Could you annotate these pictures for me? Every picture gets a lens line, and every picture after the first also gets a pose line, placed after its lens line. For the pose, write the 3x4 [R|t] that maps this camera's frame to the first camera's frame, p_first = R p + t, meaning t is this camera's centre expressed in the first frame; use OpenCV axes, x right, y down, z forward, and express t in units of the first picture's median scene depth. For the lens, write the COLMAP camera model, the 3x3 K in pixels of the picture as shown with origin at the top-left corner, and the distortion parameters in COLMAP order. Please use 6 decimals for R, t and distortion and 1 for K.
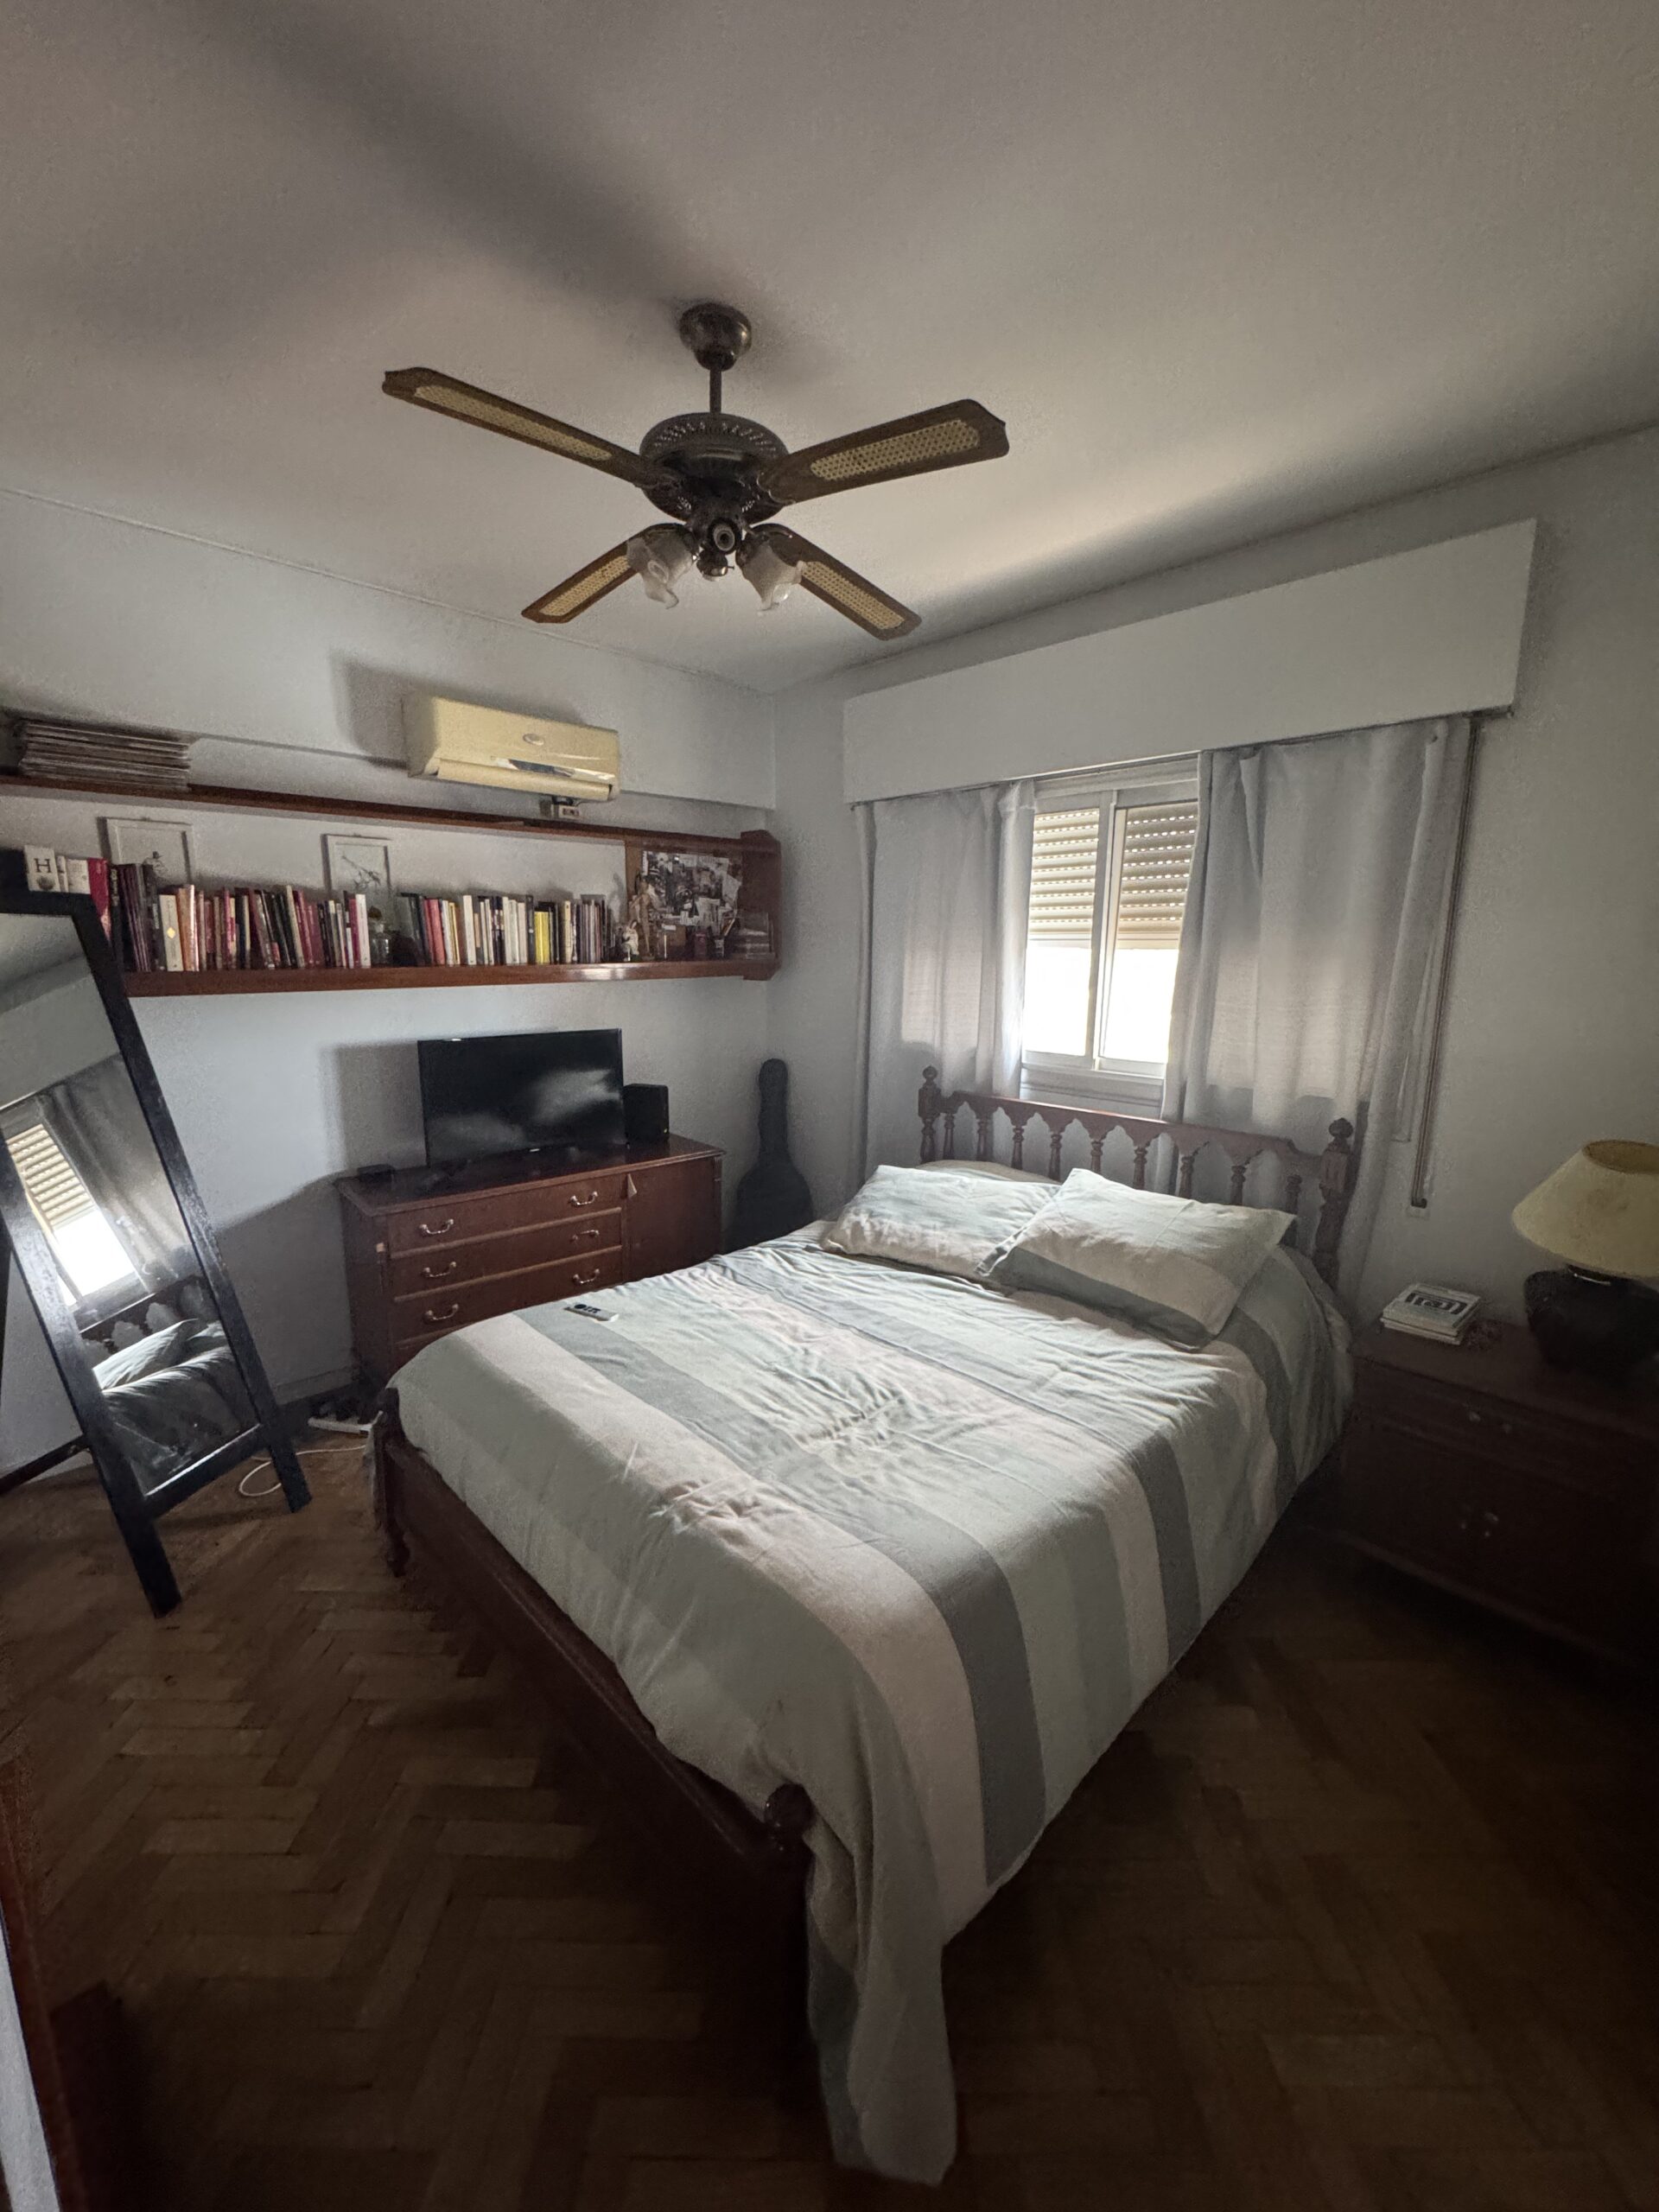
lens RADIAL K [[882.0, 0, 828.0], [0, 882.0, 1108.6], [0, 0, 1]] dist [-0.003497, 0.000900]
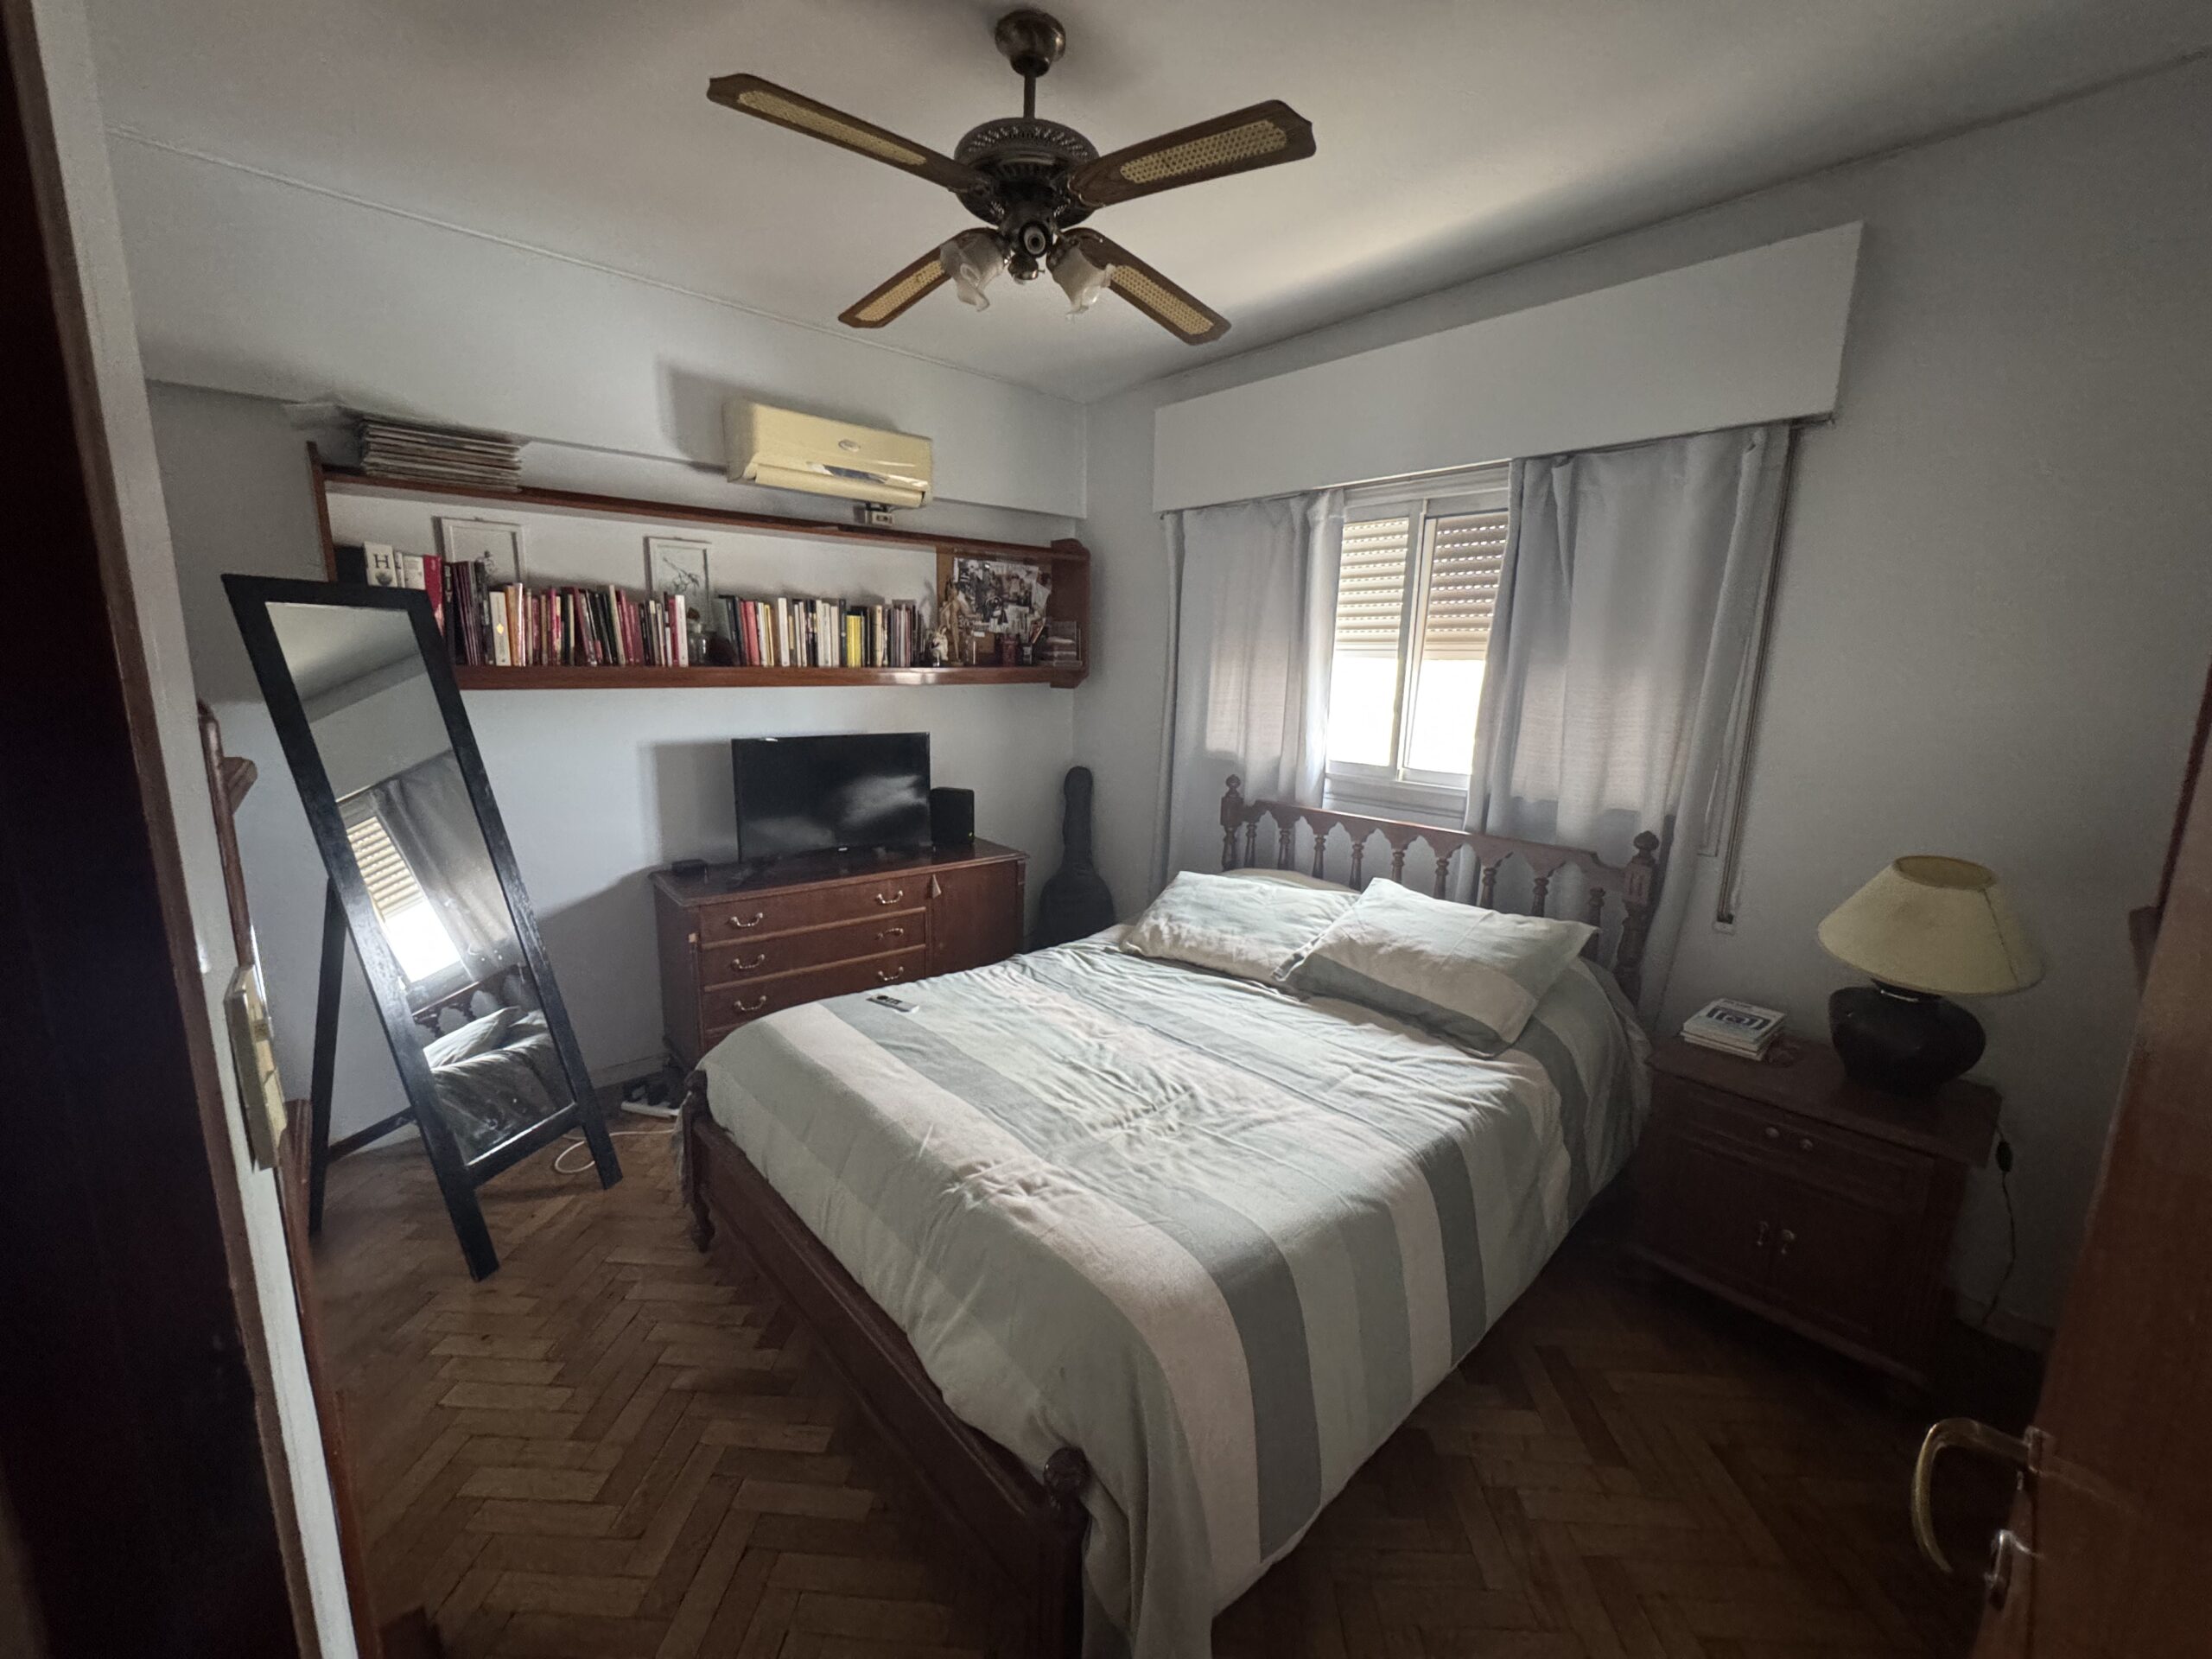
lens RADIAL K [[882.0, 0, 1102.9], [0, 882.0, 831.6], [0, 0, 1]] dist [-0.003497, 0.000900]
pose [[0.999043, 0.021395, -0.038153, 0.008868], [-0.021135, 0.999751, 0.007210, 0.016194], [0.038298, -0.006396, 0.999246, -0.012064]]
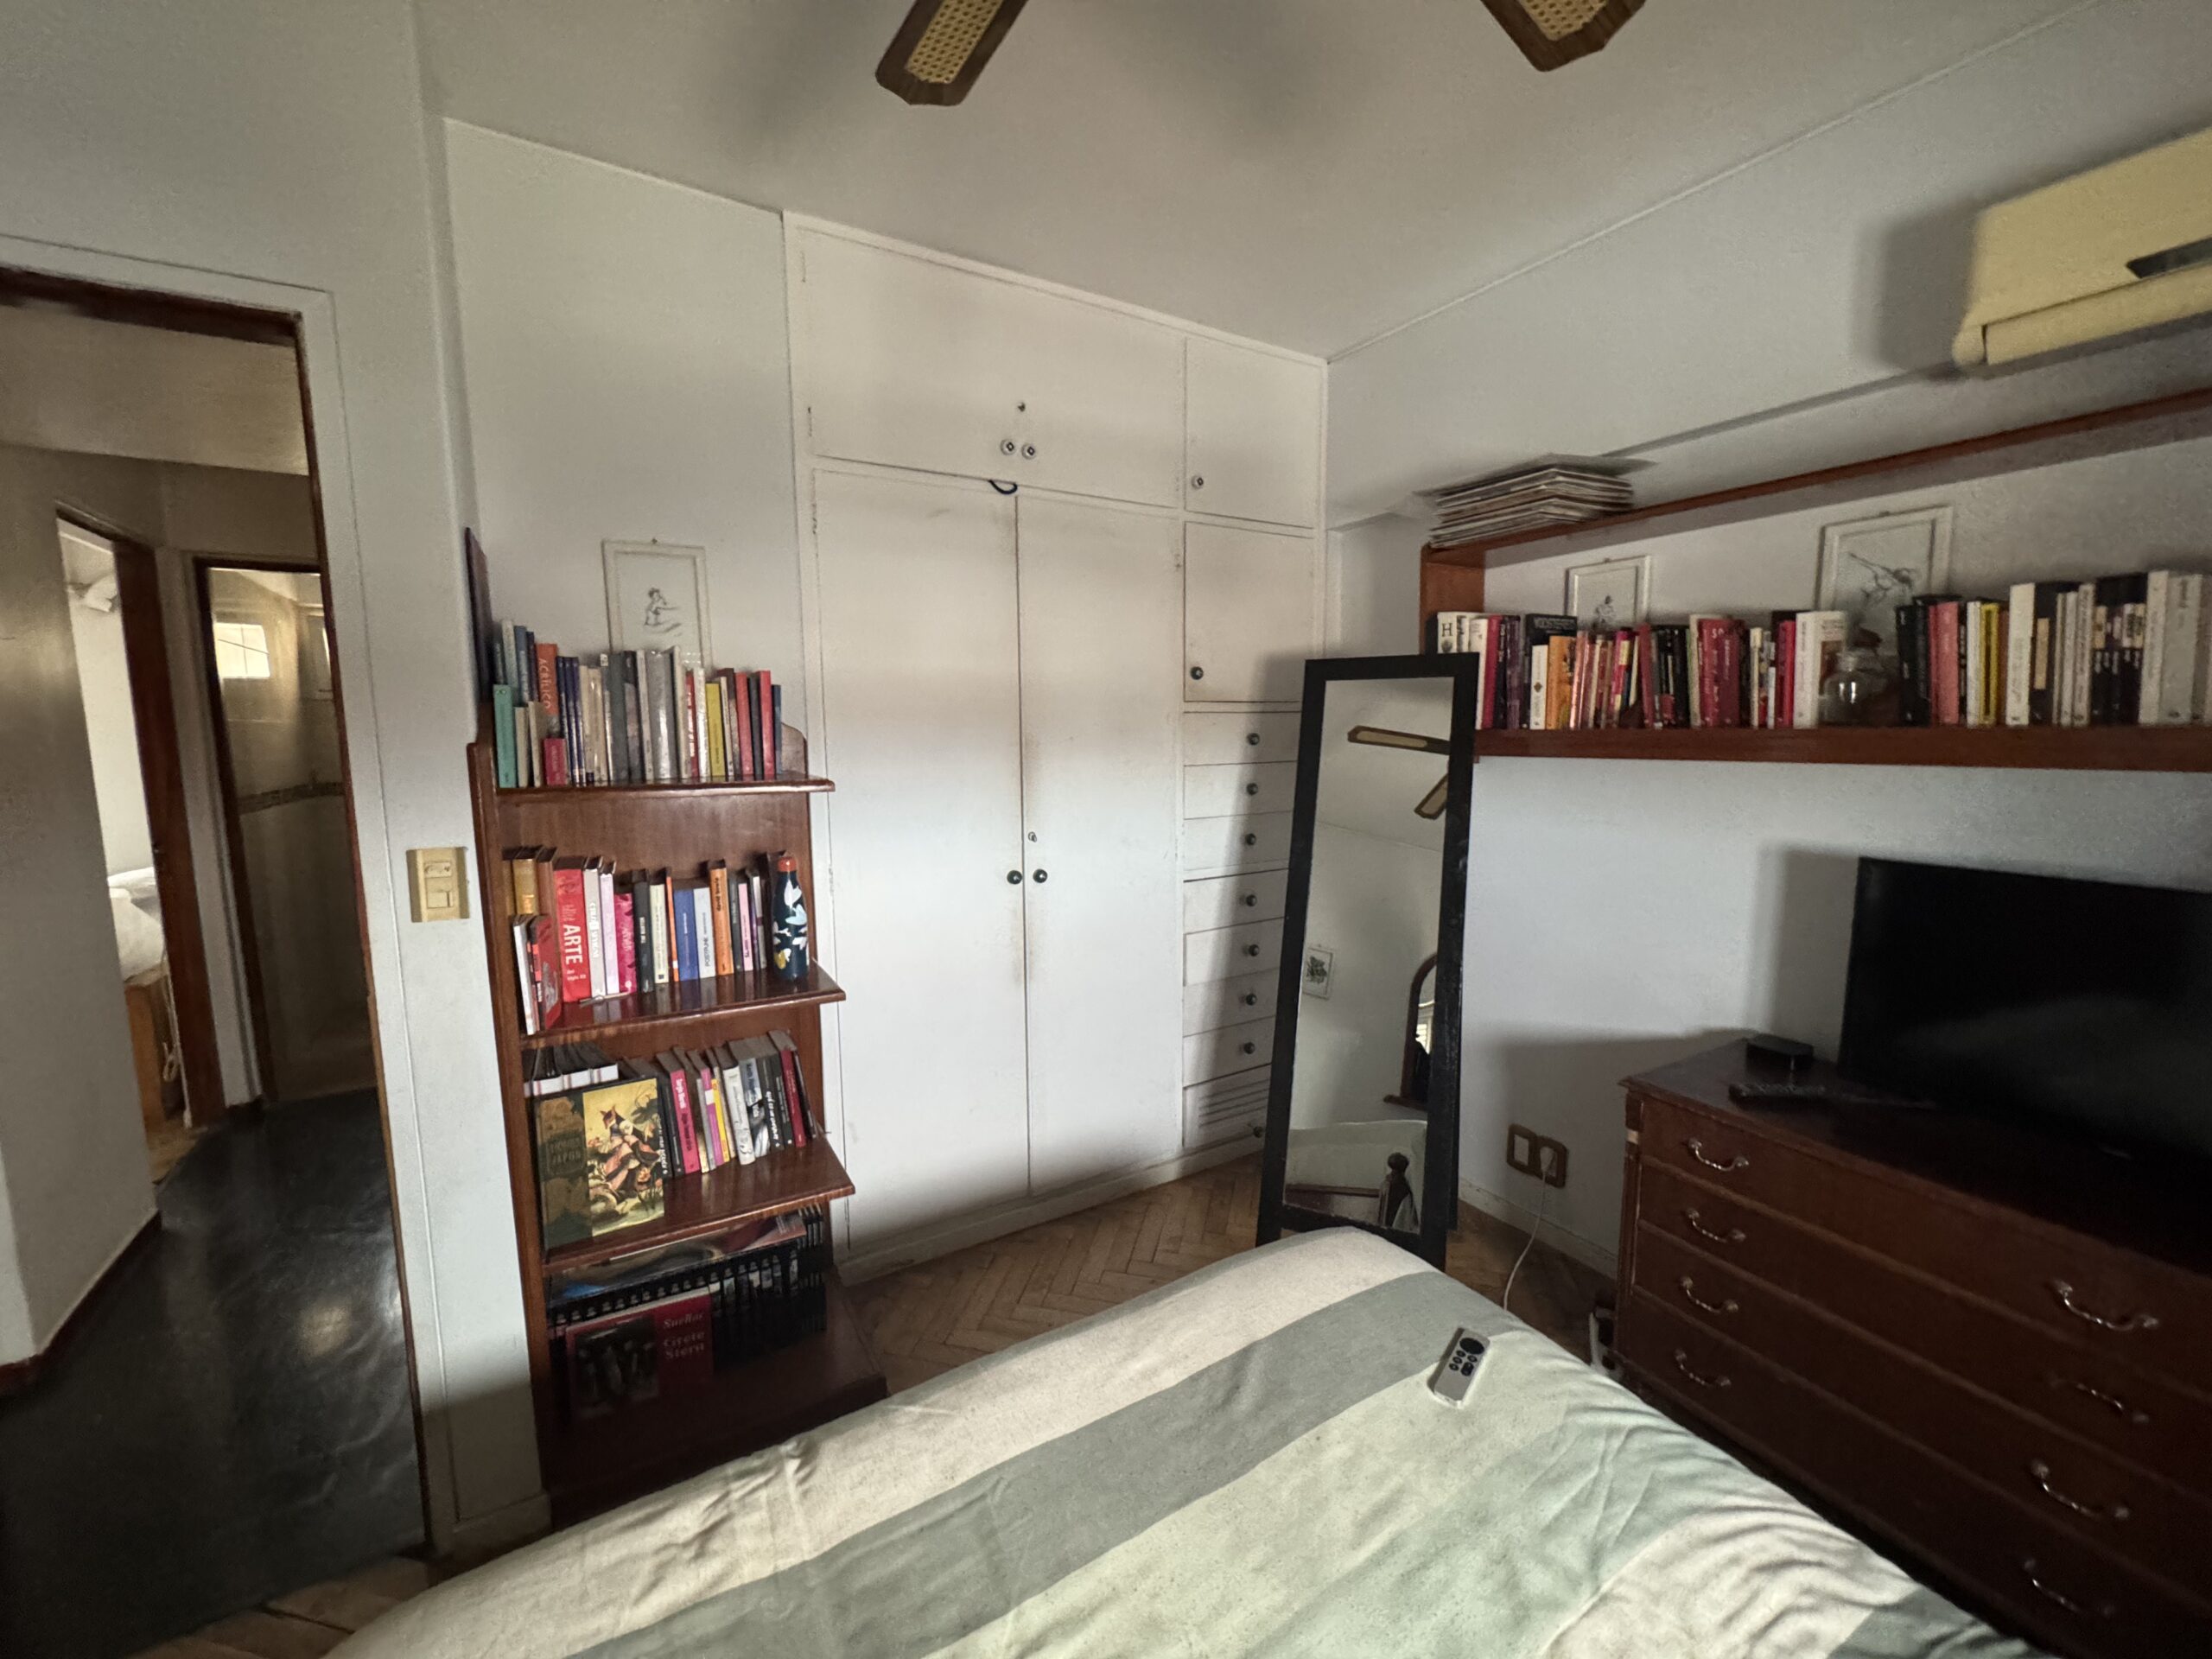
lens RADIAL K [[882.0, 0, 1099.2], [0, 882.0, 825.7], [0, 0, 1]] dist [-0.003497, 0.000900]
pose [[-0.230882, 0.106701, -0.967114, 0.226475], [-0.171004, 0.974047, 0.148290, -0.110409], [0.957837, 0.199618, -0.206643, 0.732590]]
